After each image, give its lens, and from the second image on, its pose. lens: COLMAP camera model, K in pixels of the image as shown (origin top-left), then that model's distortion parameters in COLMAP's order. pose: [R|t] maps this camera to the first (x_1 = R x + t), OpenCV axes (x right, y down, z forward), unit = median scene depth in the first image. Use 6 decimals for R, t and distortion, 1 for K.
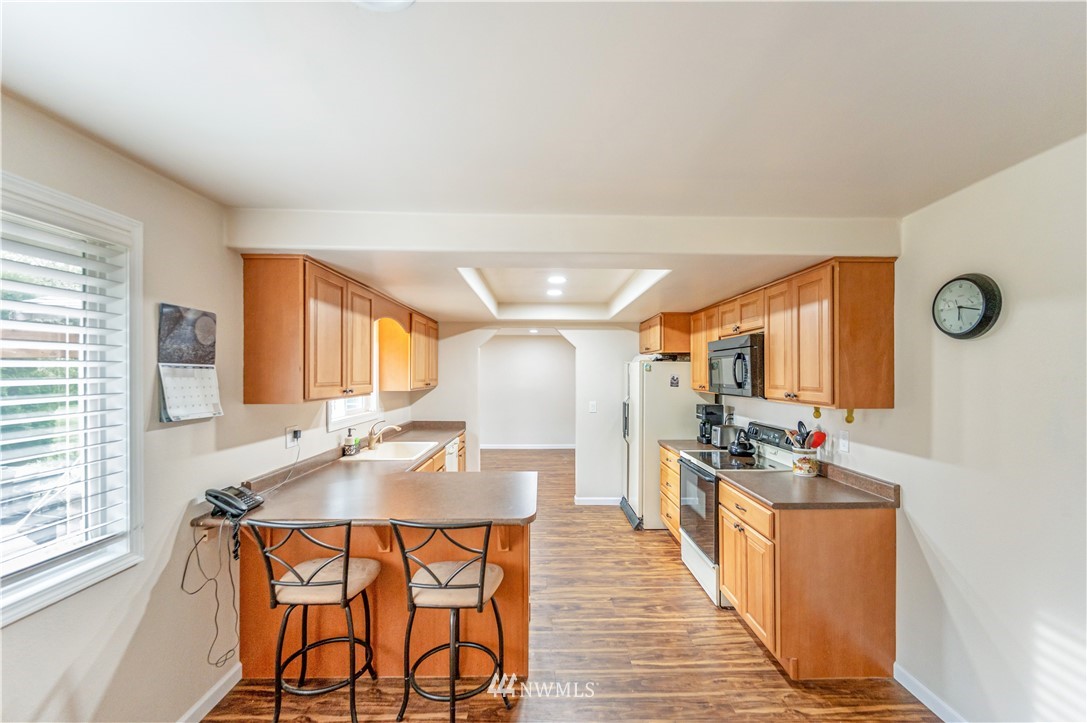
lens RADIAL K [[467.8, 0, 534.7], [0, 467.8, 371.3], [0, 0, 1]] dist [-0.000798, 0.000211]
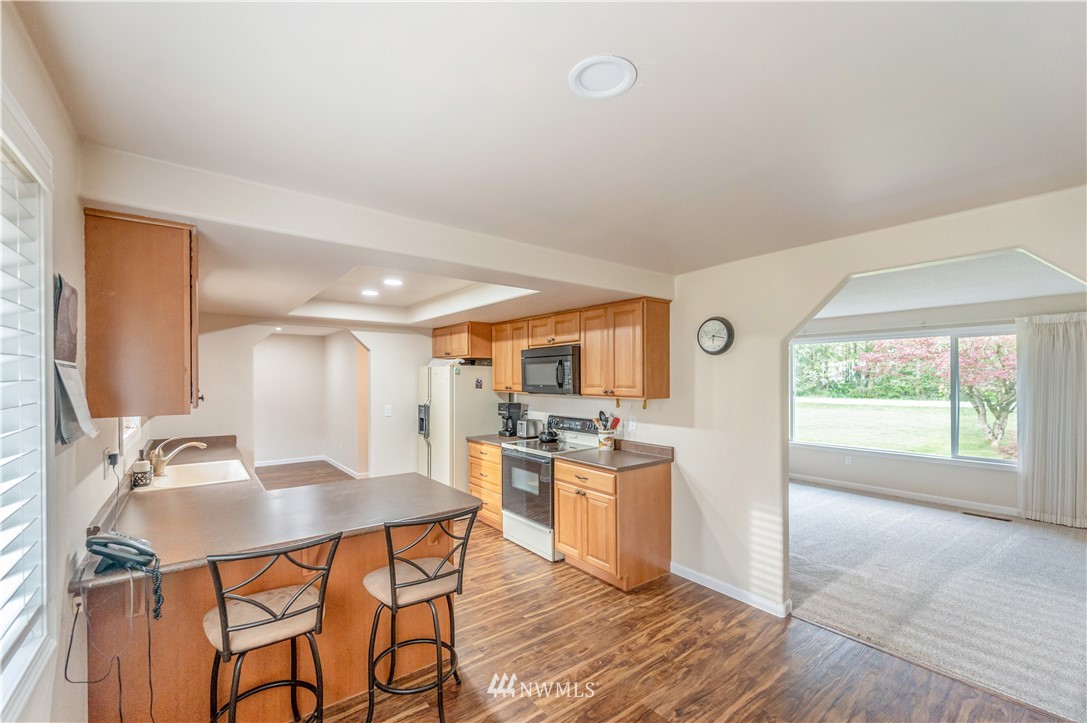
lens RADIAL K [[476.4, 0, 540.3], [0, 476.4, 376.9], [0, 0, 1]] dist [-0.000668, -0.000106]
pose [[0.796382, -0.001887, 0.604791, -0.443216], [0.000520, 0.999997, 0.002435, 0.004334], [-0.604793, -0.001625, 0.796381, 0.004237]]
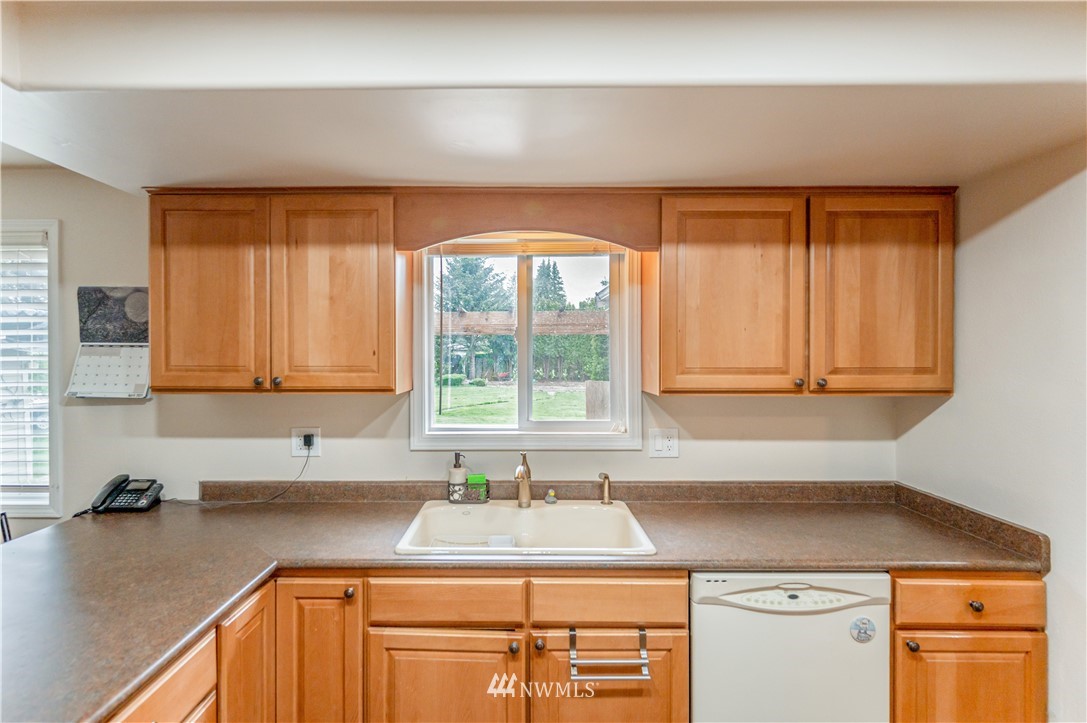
lens RADIAL K [[505.6, 0, 542.0], [0, 505.6, 355.2], [0, 0, 1]] dist [-0.000886, -0.000045]
pose [[0.002702, -0.006153, -0.999977, 0.250109], [0.004517, 0.999971, -0.006141, 0.015826], [0.999986, -0.004501, 0.002730, 1.399220]]
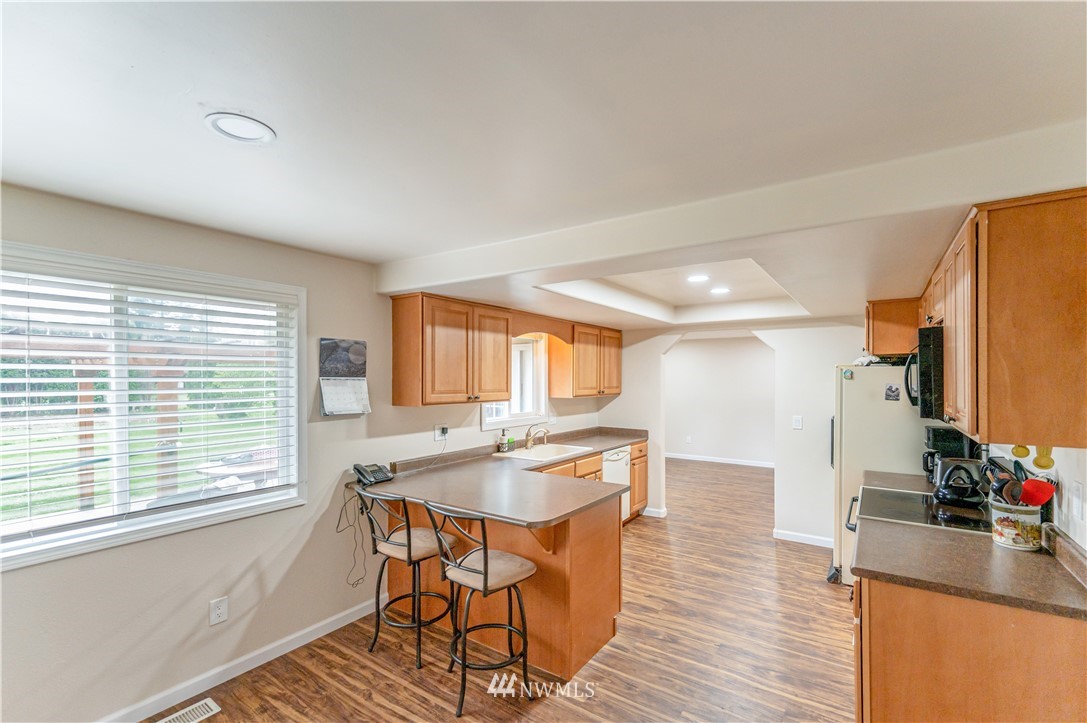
lens RADIAL K [[473.7, 0, 525.2], [0, 473.7, 378.0], [0, 0, 1]] dist [0.002224, 0.000196]
pose [[0.807717, -0.002265, -0.589566, 0.443400], [0.004570, 0.999987, 0.002418, -0.010772], [0.589553, -0.004647, 0.807716, 0.094909]]
